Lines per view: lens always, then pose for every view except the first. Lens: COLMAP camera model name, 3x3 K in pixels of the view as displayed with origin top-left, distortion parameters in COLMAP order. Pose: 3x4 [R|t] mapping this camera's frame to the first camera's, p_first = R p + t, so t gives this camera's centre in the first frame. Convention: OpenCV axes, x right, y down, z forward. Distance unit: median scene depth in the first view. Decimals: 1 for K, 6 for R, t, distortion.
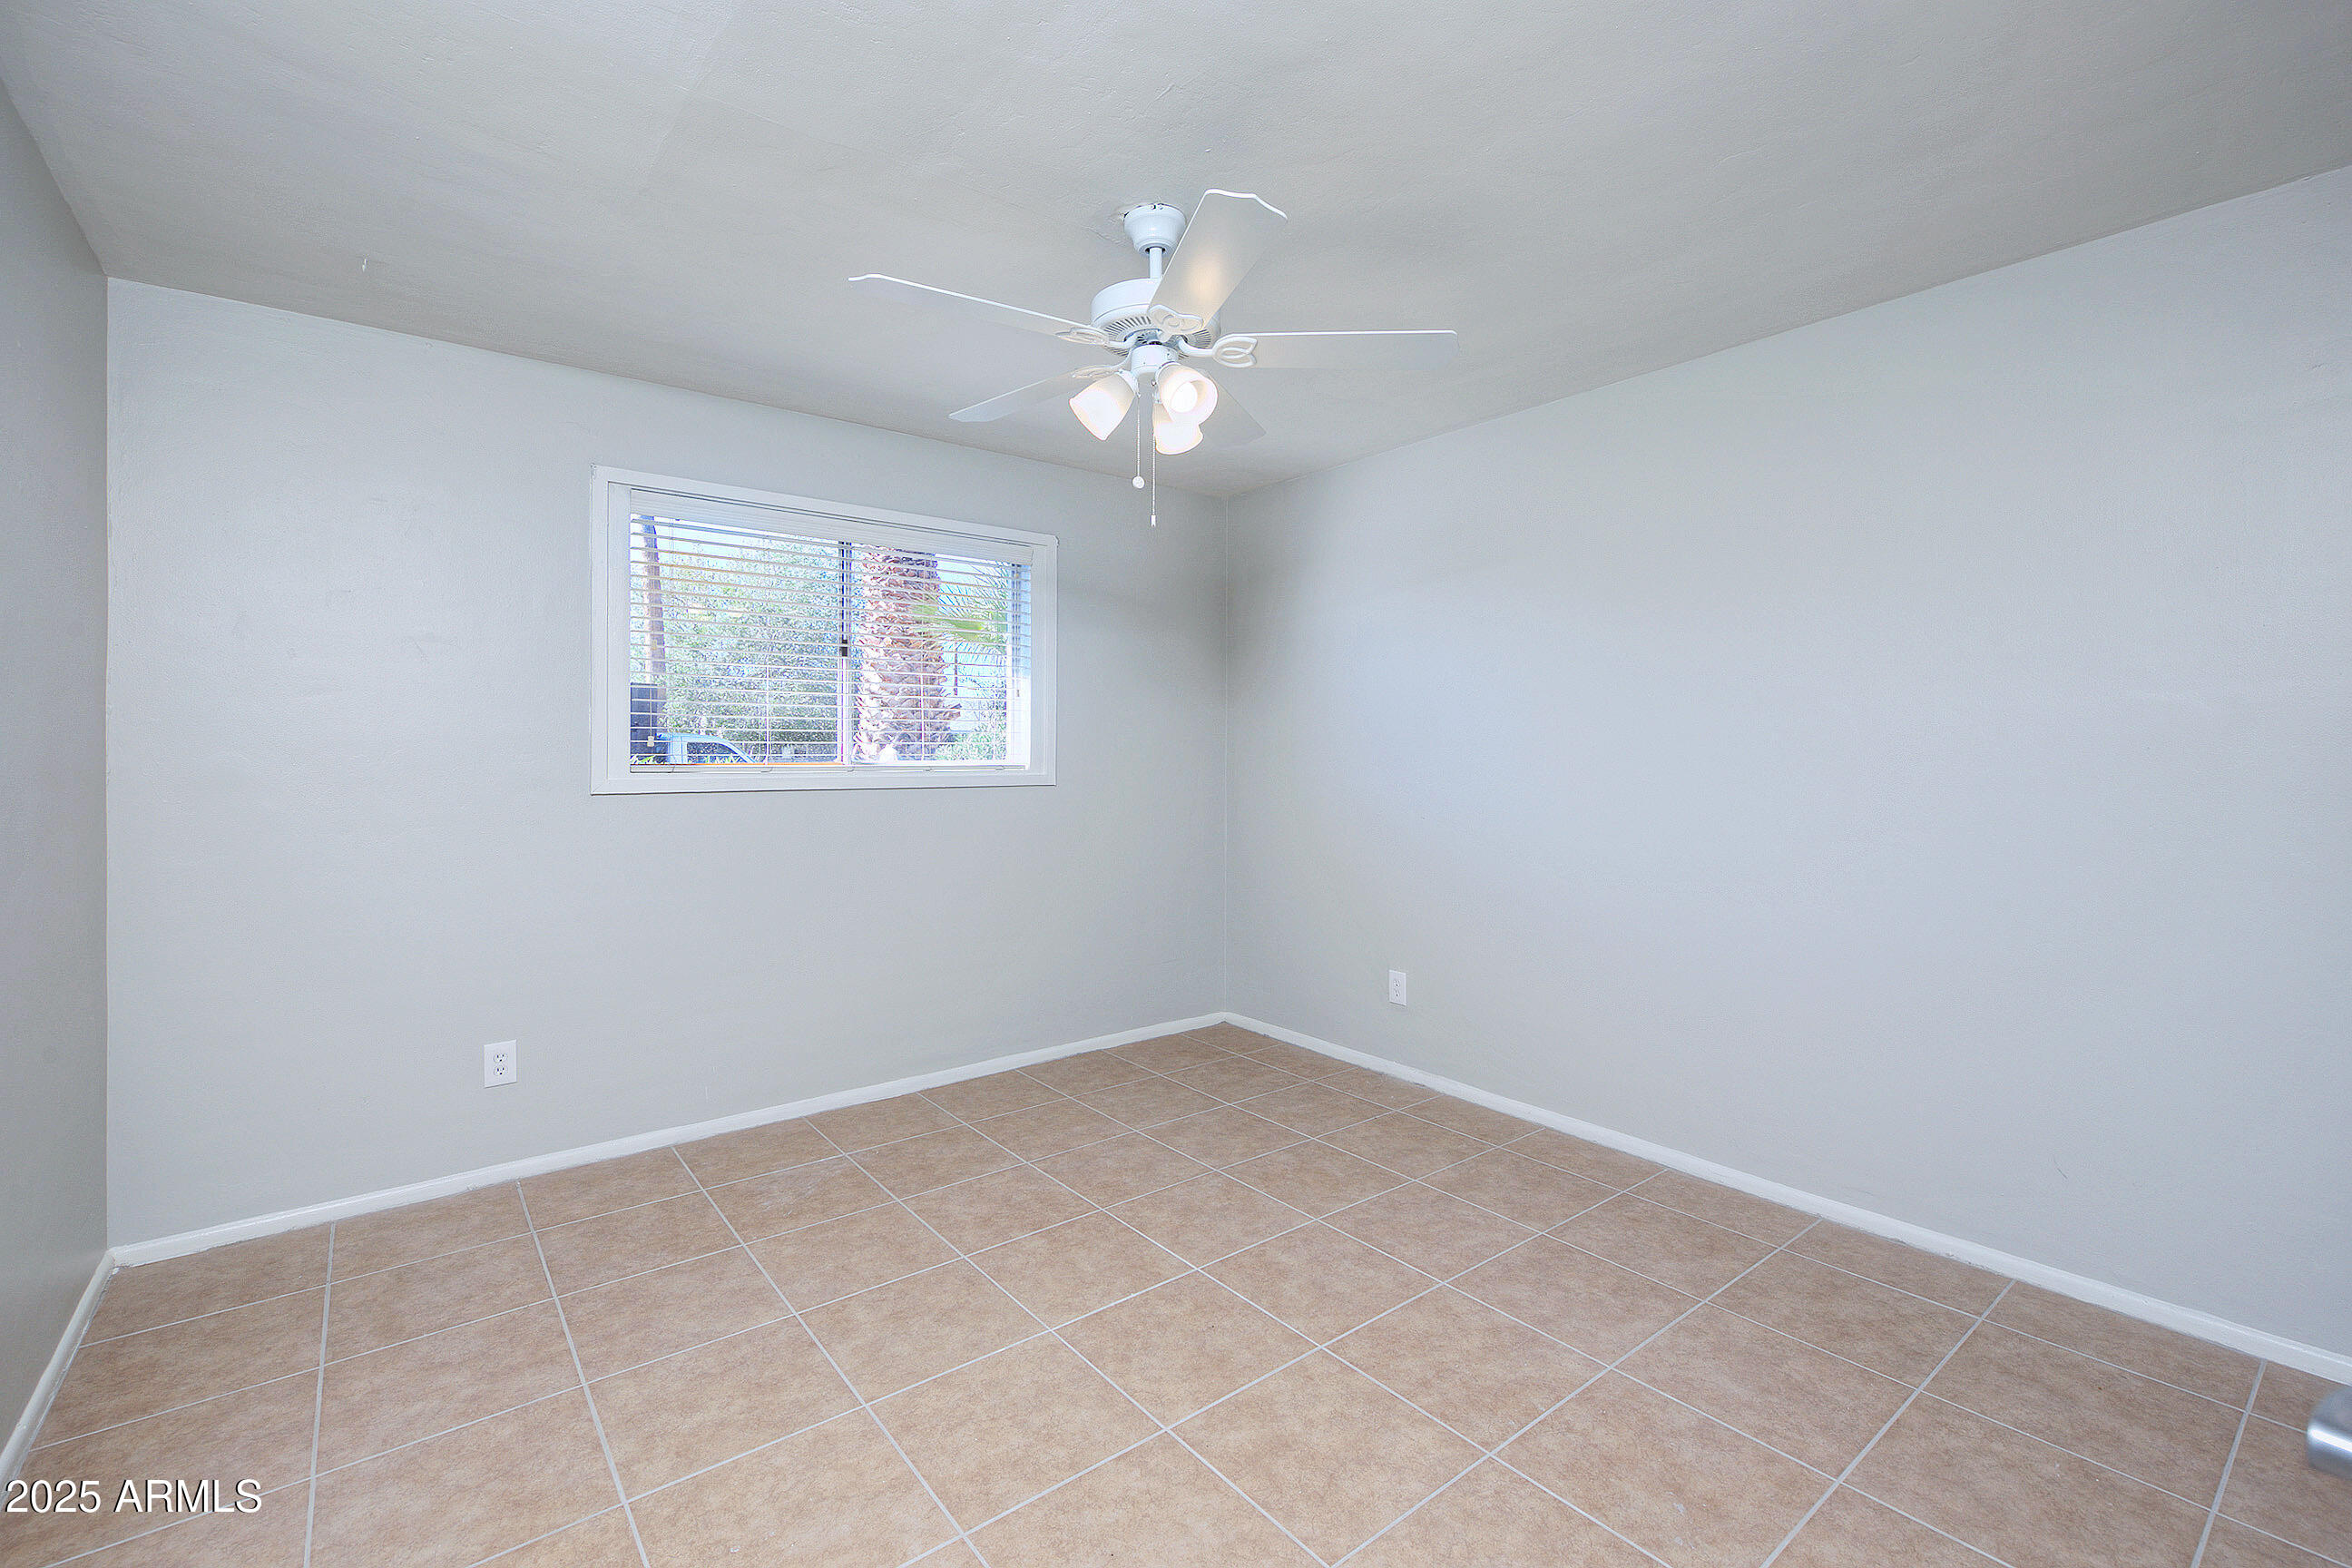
lens RADIAL K [[1010.0, 0, 1174.2], [0, 1010.0, 772.6], [0, 0, 1]] dist [0.000402, 0.000038]
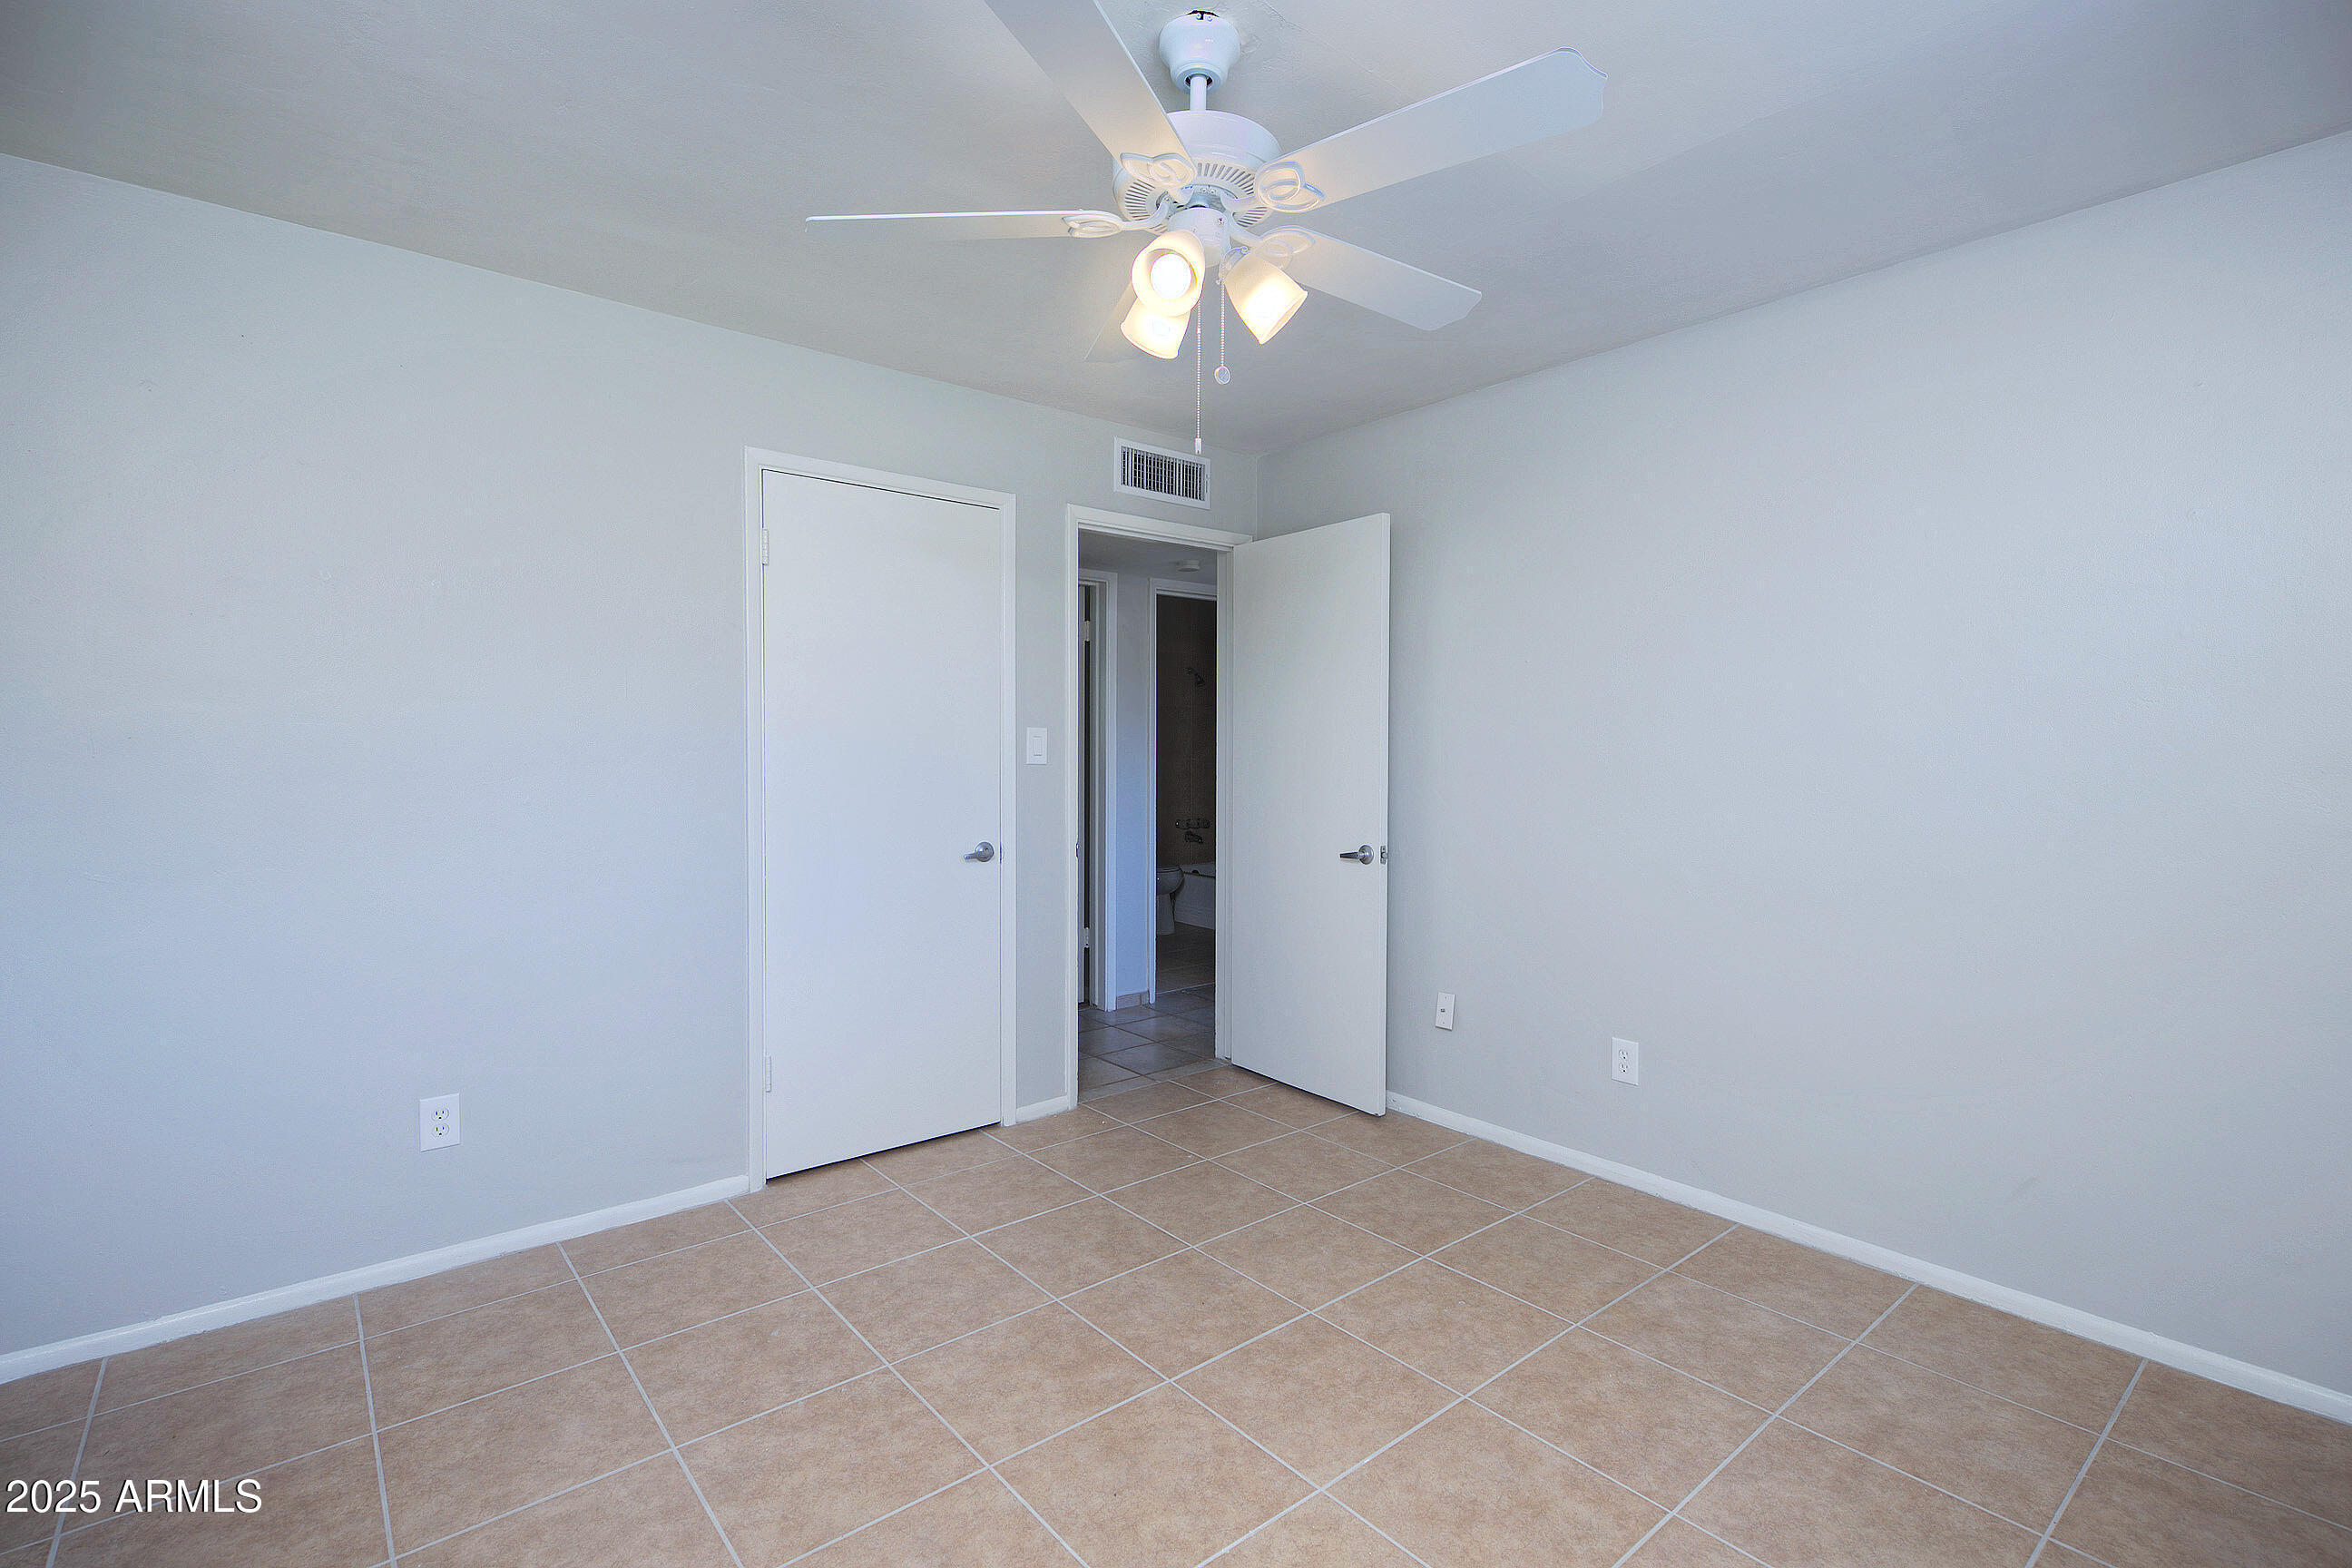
lens RADIAL K [[1071.1, 0, 1174.5], [0, 1071.1, 776.6], [0, 0, 1]] dist [-0.000597, -0.000071]
pose [[-0.999726, -0.000923, -0.023402, 0.014336], [-0.001962, 0.999012, 0.044408, -0.048997], [0.023338, 0.044441, -0.998739, 2.074514]]
